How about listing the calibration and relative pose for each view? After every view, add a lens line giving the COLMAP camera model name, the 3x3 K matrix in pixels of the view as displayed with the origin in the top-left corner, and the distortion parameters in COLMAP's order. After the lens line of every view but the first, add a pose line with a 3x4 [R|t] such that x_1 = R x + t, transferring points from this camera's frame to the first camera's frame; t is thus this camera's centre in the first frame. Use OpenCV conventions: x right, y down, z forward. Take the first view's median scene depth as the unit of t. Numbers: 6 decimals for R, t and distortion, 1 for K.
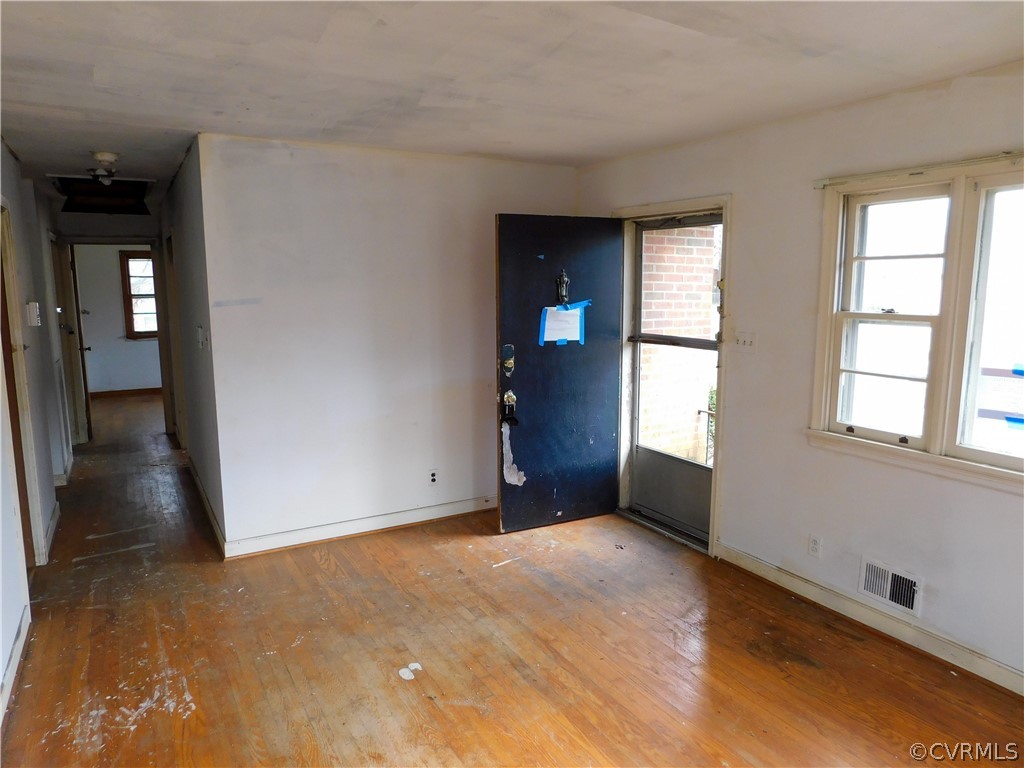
lens RADIAL K [[669.2, 0, 506.5], [0, 669.2, 384.4], [0, 0, 1]] dist [-0.081803, 0.059055]
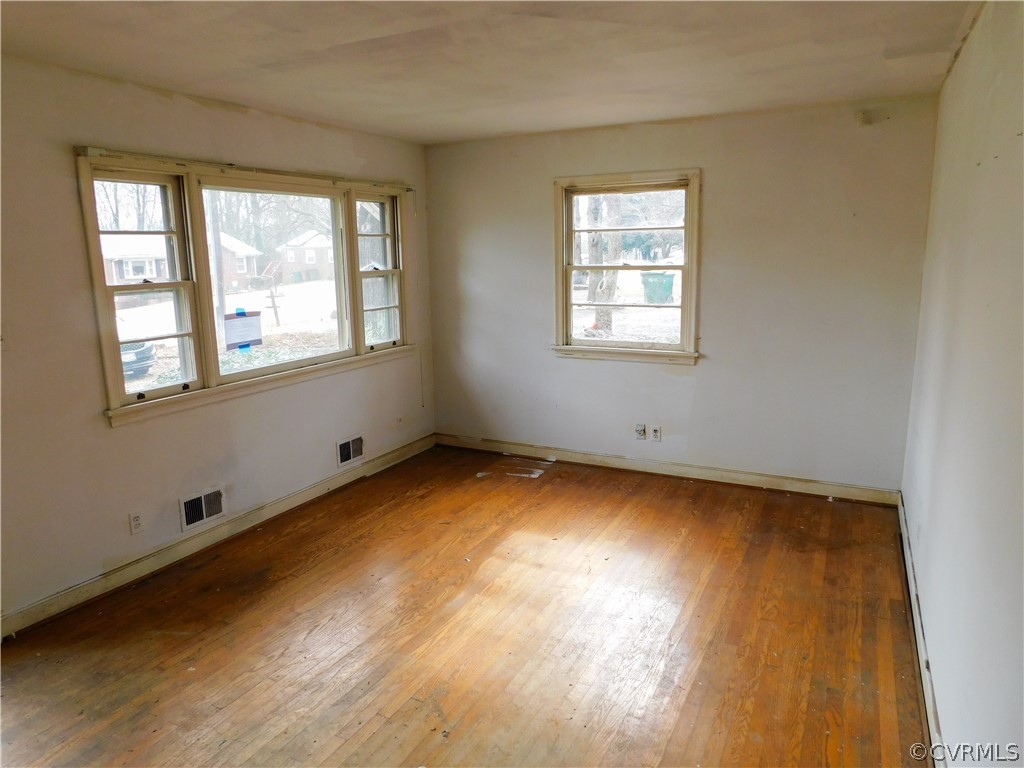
lens RADIAL K [[669.2, 0, 506.5], [0, 669.2, 384.4], [0, 0, 1]] dist [-0.081803, 0.059055]
pose [[-0.536439, -0.149927, 0.830515, -0.573327], [0.144225, 0.953331, 0.265254, -0.124719], [-0.831524, 0.262073, -0.489780, 0.888275]]
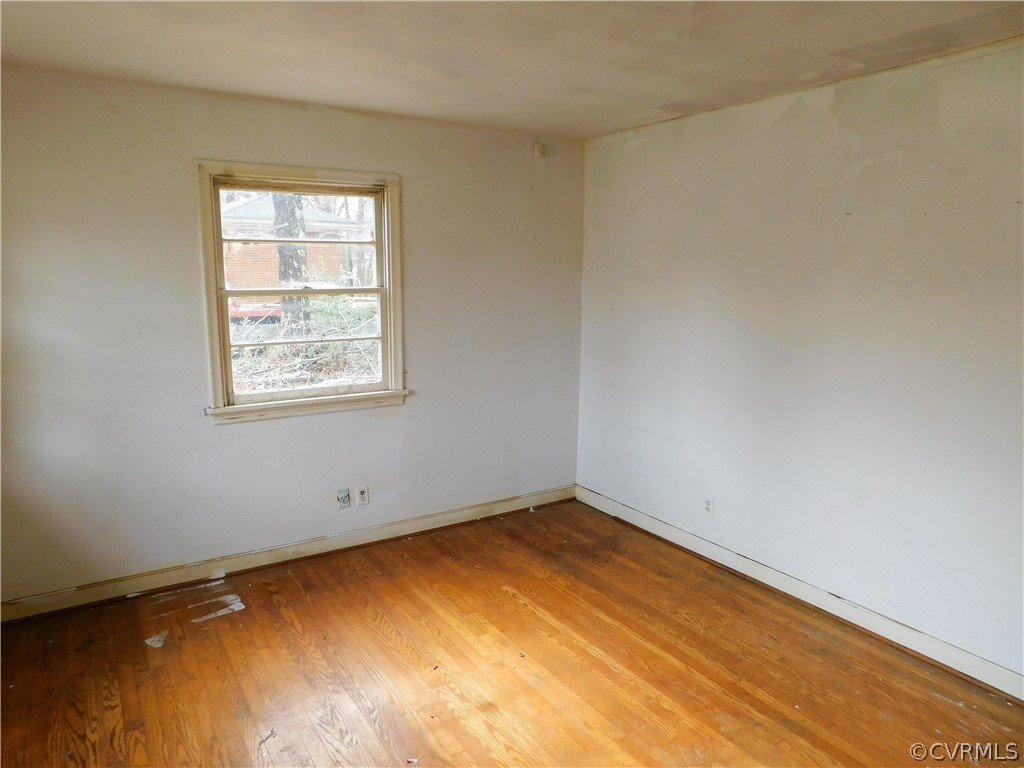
lens RADIAL K [[669.2, 0, 506.5], [0, 669.2, 384.4], [0, 0, 1]] dist [-0.081803, 0.059055]
pose [[-0.998622, 0.006968, -0.052012, 0.173003], [-0.009628, 0.949991, 0.312130, -0.143689], [0.051586, 0.312201, -0.948615, 0.989907]]
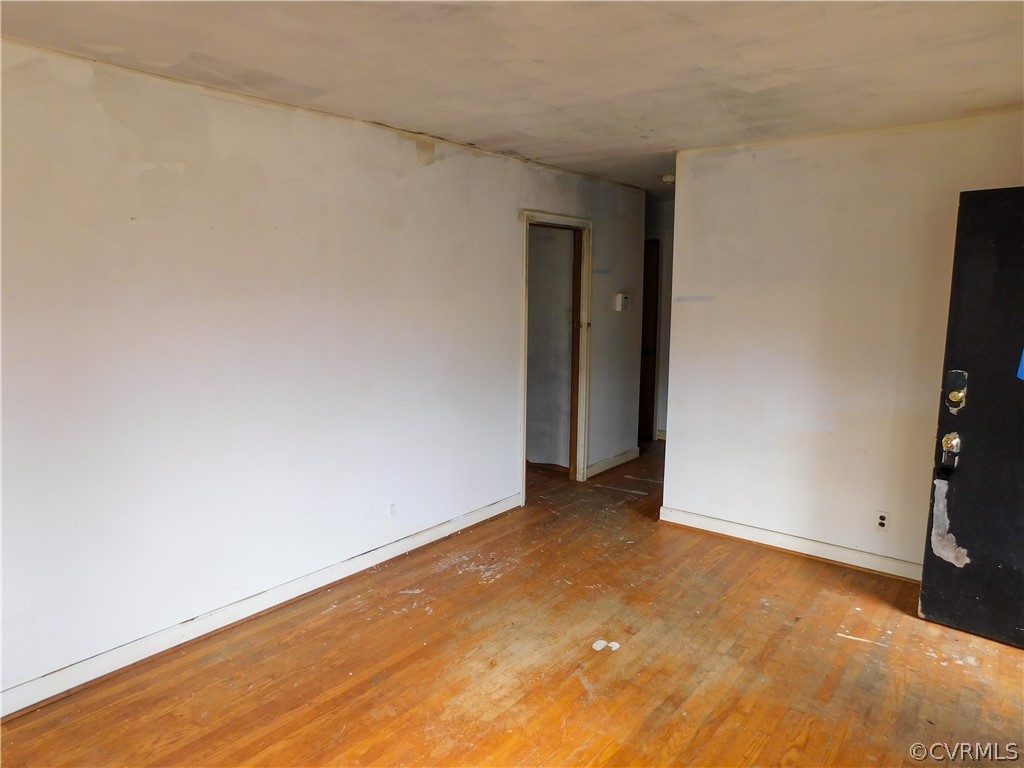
lens RADIAL K [[669.2, 0, 506.5], [0, 669.2, 384.4], [0, 0, 1]] dist [-0.081803, 0.059055]
pose [[0.365125, 0.147349, -0.919223, 0.552658], [-0.147512, 0.984078, 0.099152, -0.048605], [0.919197, 0.099393, 0.381048, 0.312428]]
